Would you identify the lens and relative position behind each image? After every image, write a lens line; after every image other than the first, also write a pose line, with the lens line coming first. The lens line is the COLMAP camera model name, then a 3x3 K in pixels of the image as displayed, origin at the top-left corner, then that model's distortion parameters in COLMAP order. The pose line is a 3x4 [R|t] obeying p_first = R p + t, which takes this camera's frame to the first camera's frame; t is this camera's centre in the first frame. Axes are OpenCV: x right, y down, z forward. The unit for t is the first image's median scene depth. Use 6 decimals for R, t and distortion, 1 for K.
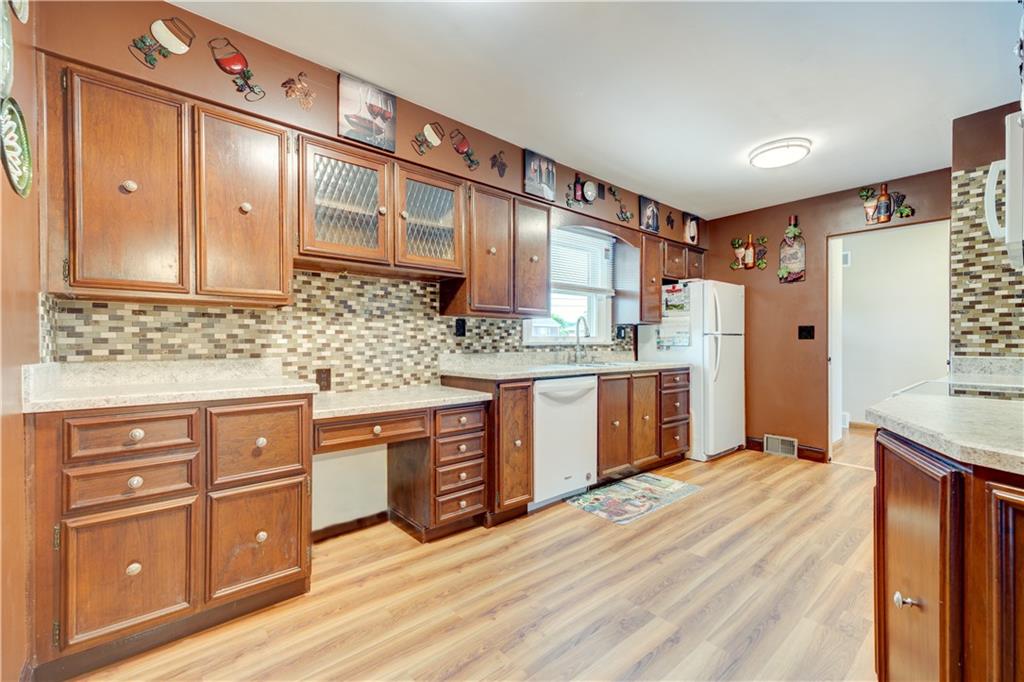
lens RADIAL K [[427.9, 0, 502.4], [0, 427.9, 343.7], [0, 0, 1]] dist [0.018237, -0.001032]
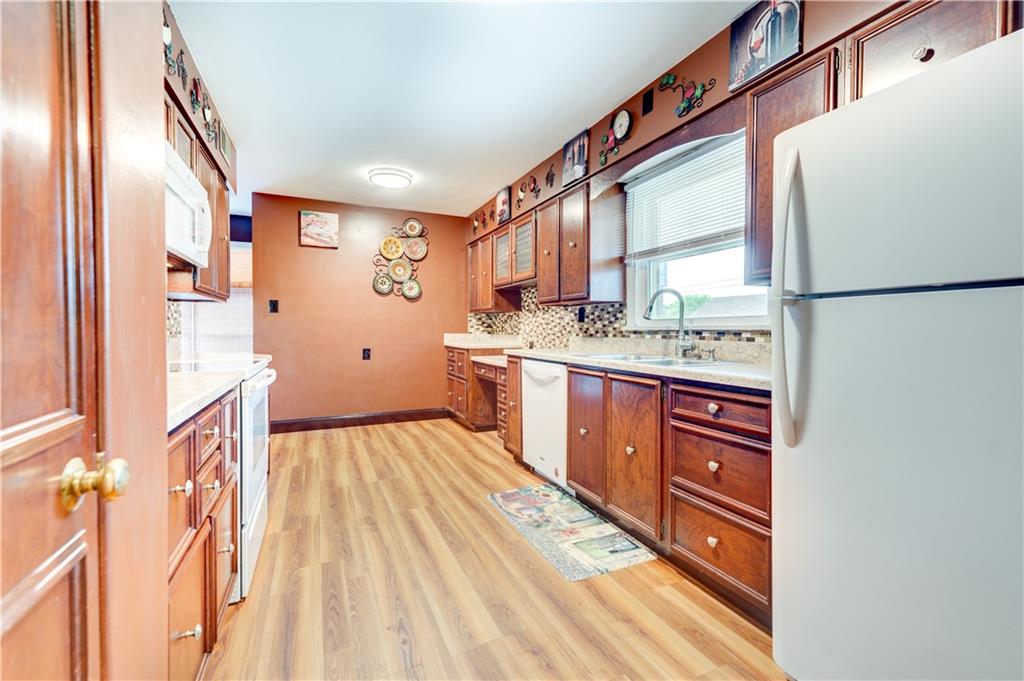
lens RADIAL K [[427.9, 0, 529.2], [0, 427.9, 332.9], [0, 0, 1]] dist [0.018237, -0.001032]
pose [[-0.233390, 0.012376, -0.972304, 1.085840], [0.001607, 0.999923, 0.012342, -0.002373], [0.972382, 0.001318, -0.233392, 1.133376]]
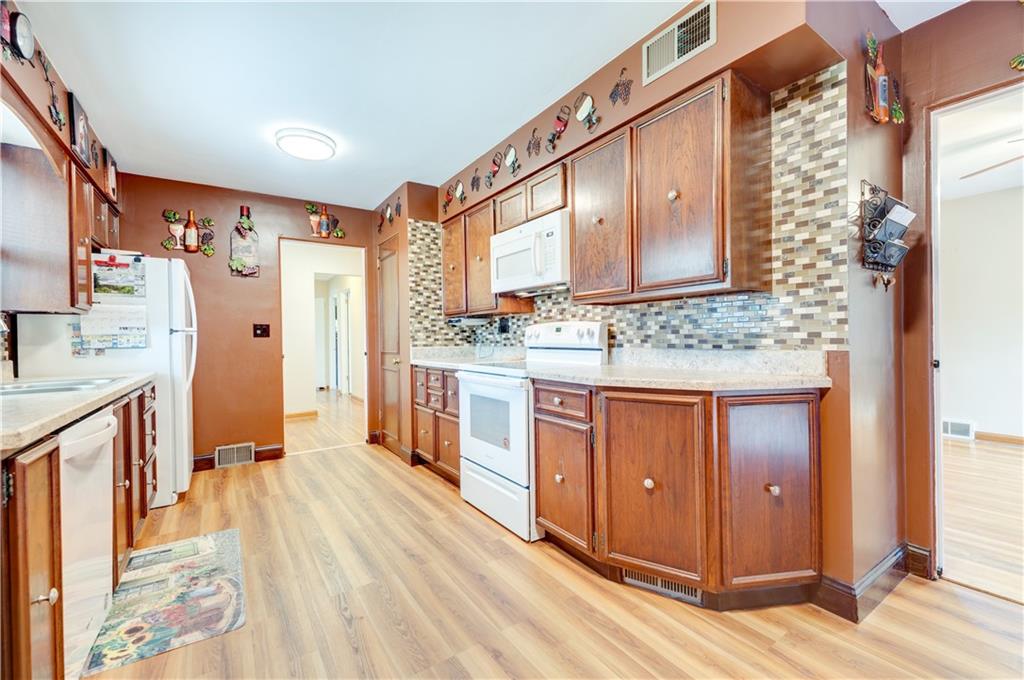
lens RADIAL K [[427.9, 0, 515.7], [0, 427.9, 336.2], [0, 0, 1]] dist [0.018237, -0.001032]
pose [[0.098458, -0.000477, 0.995141, -0.271440], [0.019820, 0.999802, -0.001481, -0.000028], [-0.994944, 0.019870, 0.098448, 0.437845]]
